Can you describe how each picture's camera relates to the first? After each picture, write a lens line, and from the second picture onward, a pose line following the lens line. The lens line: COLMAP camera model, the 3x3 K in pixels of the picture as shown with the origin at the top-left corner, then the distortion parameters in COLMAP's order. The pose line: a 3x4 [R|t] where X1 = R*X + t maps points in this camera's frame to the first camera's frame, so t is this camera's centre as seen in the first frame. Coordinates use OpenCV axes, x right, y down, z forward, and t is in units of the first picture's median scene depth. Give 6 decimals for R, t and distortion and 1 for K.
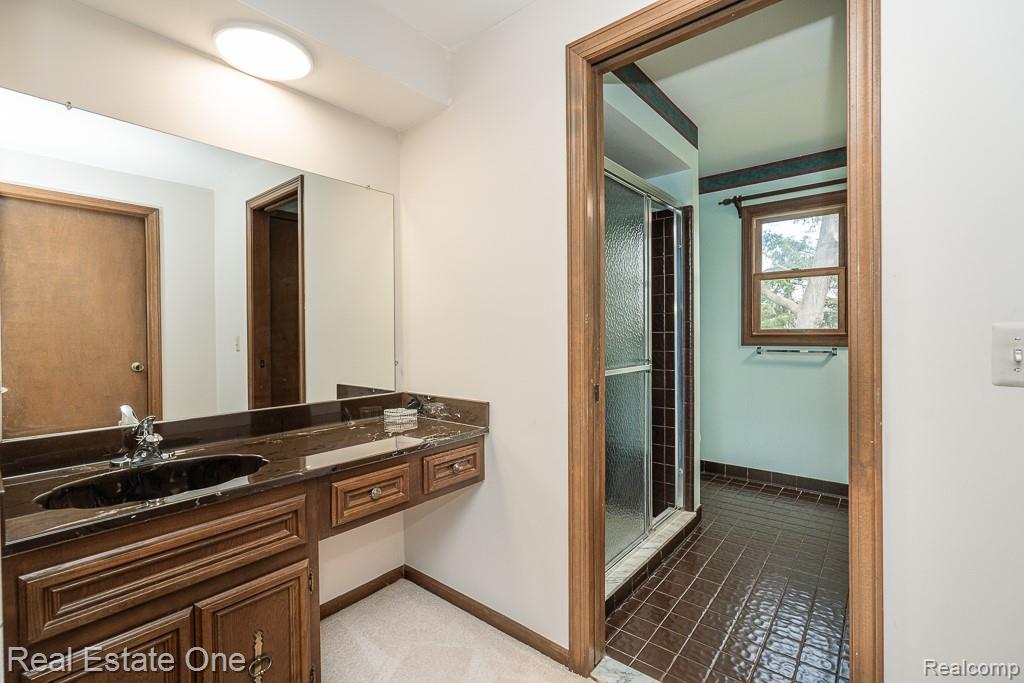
lens RADIAL K [[463.7, 0, 513.3], [0, 463.7, 338.5], [0, 0, 1]] dist [-0.005459, 0.003357]
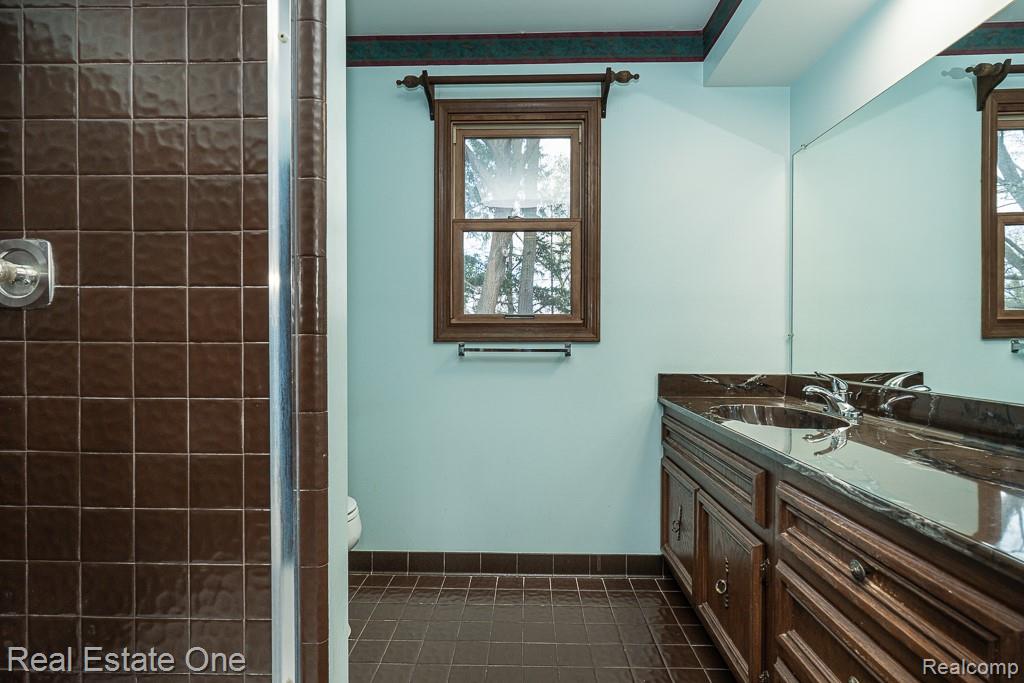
lens RADIAL K [[463.7, 0, 513.6], [0, 463.7, 348.0], [0, 0, 1]] dist [-0.005459, 0.003357]
pose [[0.791358, 0.004280, 0.611339, 0.222801], [0.000695, 0.999969, -0.007899, 0.027269], [-0.611353, 0.006676, 0.791330, 0.491885]]
